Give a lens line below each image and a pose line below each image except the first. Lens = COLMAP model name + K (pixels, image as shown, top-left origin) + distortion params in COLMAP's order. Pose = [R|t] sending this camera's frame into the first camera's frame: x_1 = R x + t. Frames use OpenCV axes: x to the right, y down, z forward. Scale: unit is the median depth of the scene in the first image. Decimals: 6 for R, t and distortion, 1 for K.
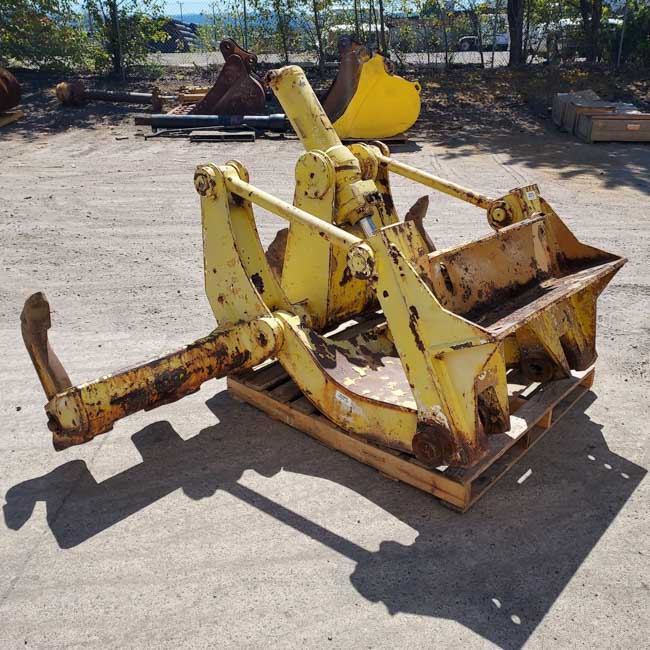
lens RADIAL K [[639.0, 0, 325.0], [0, 639.0, 325.0], [0, 0, 1]] dist [0.030167, -0.027555]
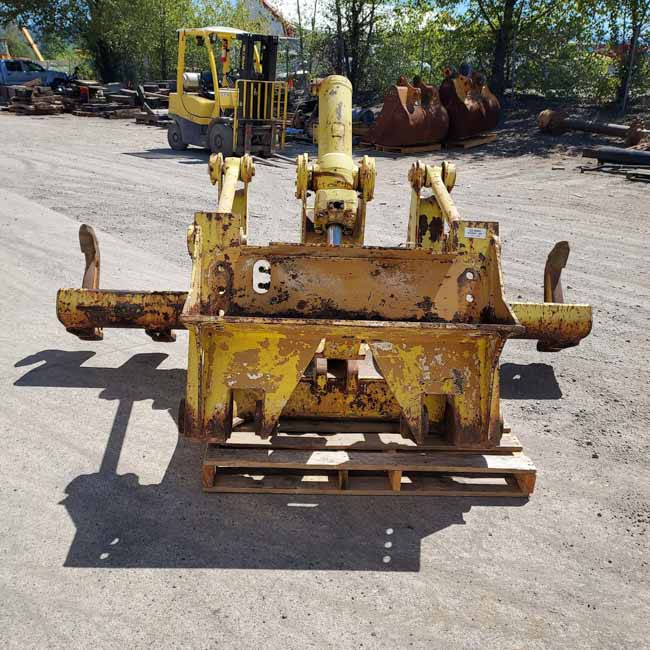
lens RADIAL K [[660.8, 0, 295.4], [0, 660.8, 362.1], [0, 0, 1]] dist [0.037128, -0.025182]
pose [[0.675819, 0.308483, -0.669407, 0.943431], [-0.311576, 0.942635, 0.119834, -0.083846], [0.667973, 0.127585, 0.733167, 0.256200]]
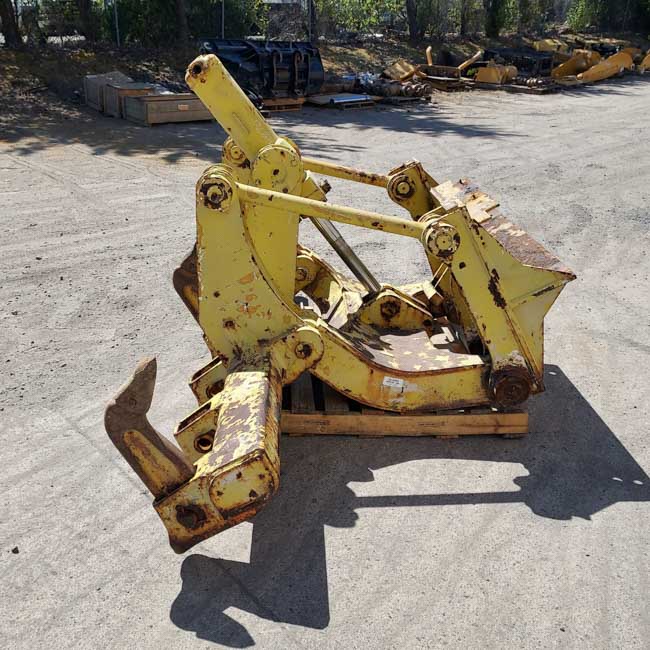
lens RADIAL K [[698.7, 0, 295.3], [0, 698.7, 343.2], [0, 0, 1]] dist [0.073819, -0.114161]
pose [[0.741814, -0.265810, 0.615676, -0.800391], [0.255124, 0.960917, 0.107471, -0.110414], [-0.620180, 0.077351, 0.780636, 0.232603]]
